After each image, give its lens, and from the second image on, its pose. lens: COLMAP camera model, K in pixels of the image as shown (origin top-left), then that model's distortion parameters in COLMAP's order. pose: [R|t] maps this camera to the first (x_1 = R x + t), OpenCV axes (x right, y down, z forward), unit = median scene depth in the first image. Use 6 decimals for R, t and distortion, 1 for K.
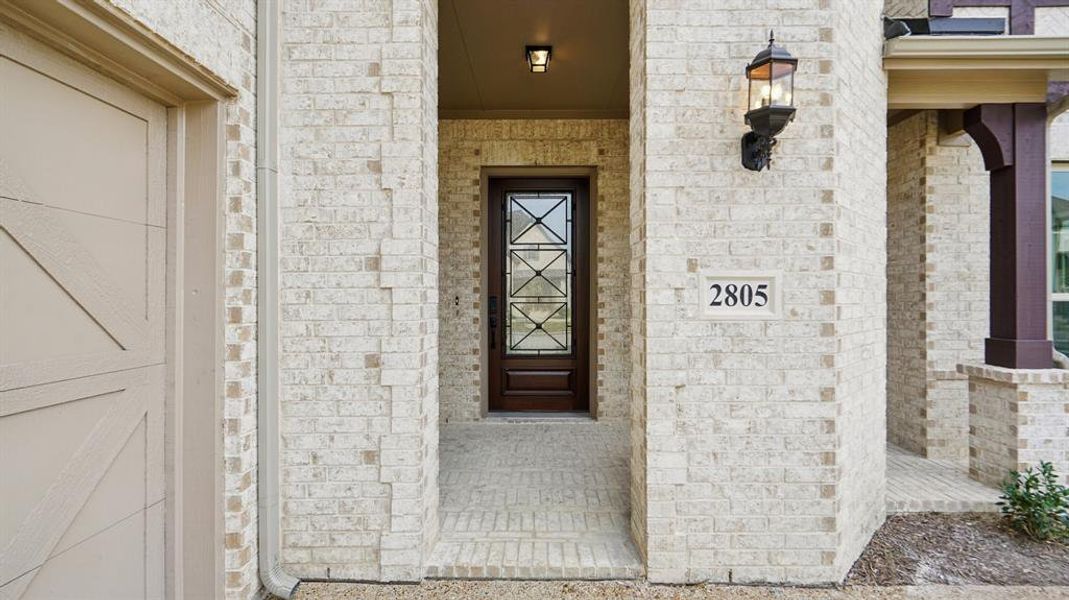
lens RADIAL K [[510.5, 0, 532.1], [0, 510.5, 294.5], [0, 0, 1]] dist [-0.001450, -0.000239]
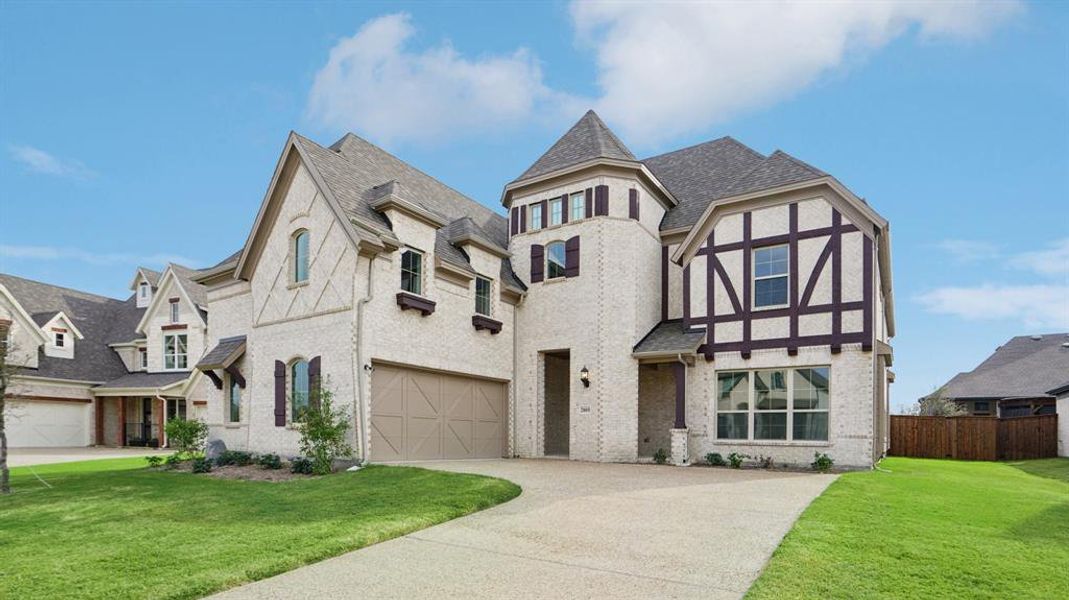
lens RADIAL K [[510.5, 0, 532.1], [0, 510.5, 294.5], [0, 0, 1]] dist [-0.001450, -0.000239]
pose [[0.835856, -0.128274, -0.533752, 3.087400], [-0.012094, 0.967776, -0.251521, 0.191413], [0.548816, 0.216691, 0.807370, -4.131209]]
